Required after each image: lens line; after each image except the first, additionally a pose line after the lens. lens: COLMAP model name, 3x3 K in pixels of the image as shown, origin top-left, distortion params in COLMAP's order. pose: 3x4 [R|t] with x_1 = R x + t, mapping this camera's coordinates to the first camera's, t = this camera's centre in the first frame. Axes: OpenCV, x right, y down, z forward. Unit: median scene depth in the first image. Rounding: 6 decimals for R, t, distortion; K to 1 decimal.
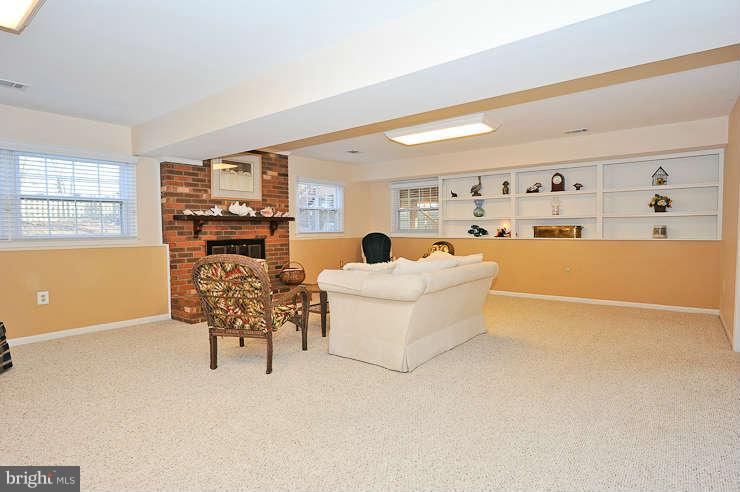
lens RADIAL K [[389.0, 0, 370.0], [0, 389.0, 246.0], [0, 0, 1]] dist [-0.004392, -0.001030]
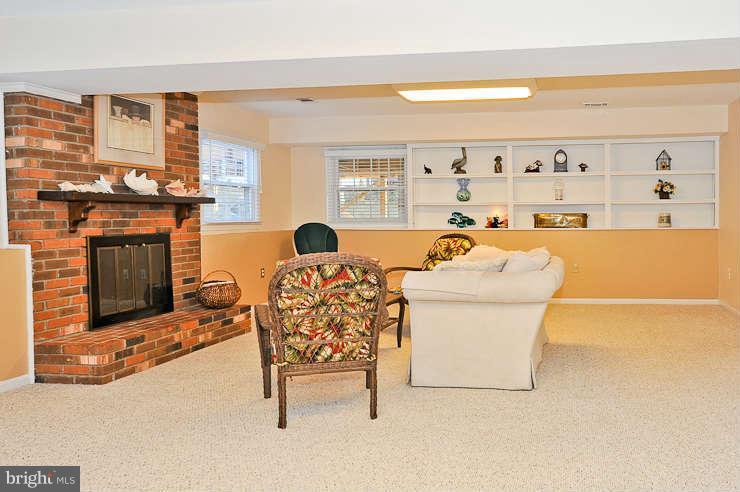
lens RADIAL K [[606.4, 0, 479.4], [0, 606.4, 234.8], [0, 0, 1]] dist [0.001110, -0.004687]
pose [[0.867876, -0.013868, 0.496588, -0.357322], [0.022144, 0.999697, -0.010783, 0.004149], [-0.496288, 0.020355, 0.867919, -0.038075]]
